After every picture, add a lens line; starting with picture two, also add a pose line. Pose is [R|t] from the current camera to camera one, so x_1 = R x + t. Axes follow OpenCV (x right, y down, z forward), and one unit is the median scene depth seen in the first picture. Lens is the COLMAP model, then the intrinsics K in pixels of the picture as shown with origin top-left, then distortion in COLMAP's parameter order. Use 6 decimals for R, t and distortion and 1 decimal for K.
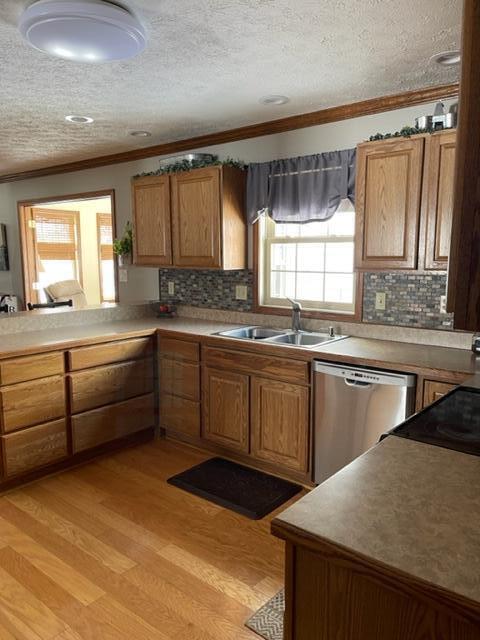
lens RADIAL K [[485.1, 0, 240.0], [0, 485.1, 322.8], [0, 0, 1]] dist [0.005023, 0.000663]
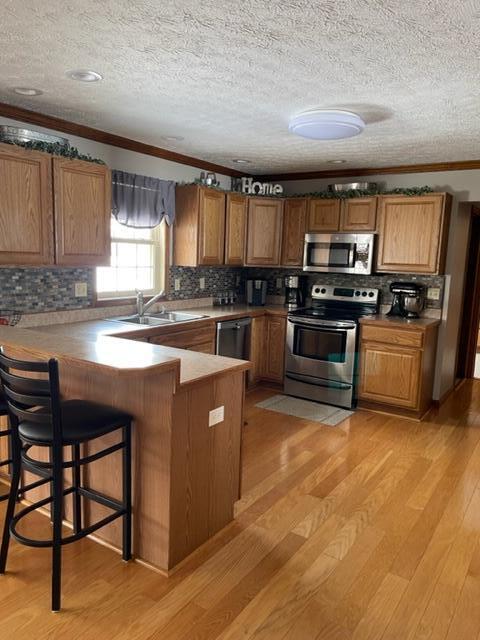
lens RADIAL K [[485.1, 0, 239.7], [0, 485.1, 319.9], [0, 0, 1]] dist [0.005023, 0.000663]
pose [[-0.101338, -0.135953, 0.985519, -1.030352], [0.107559, 0.983315, 0.146709, -0.113860], [-0.989021, 0.120869, -0.085024, 0.777665]]
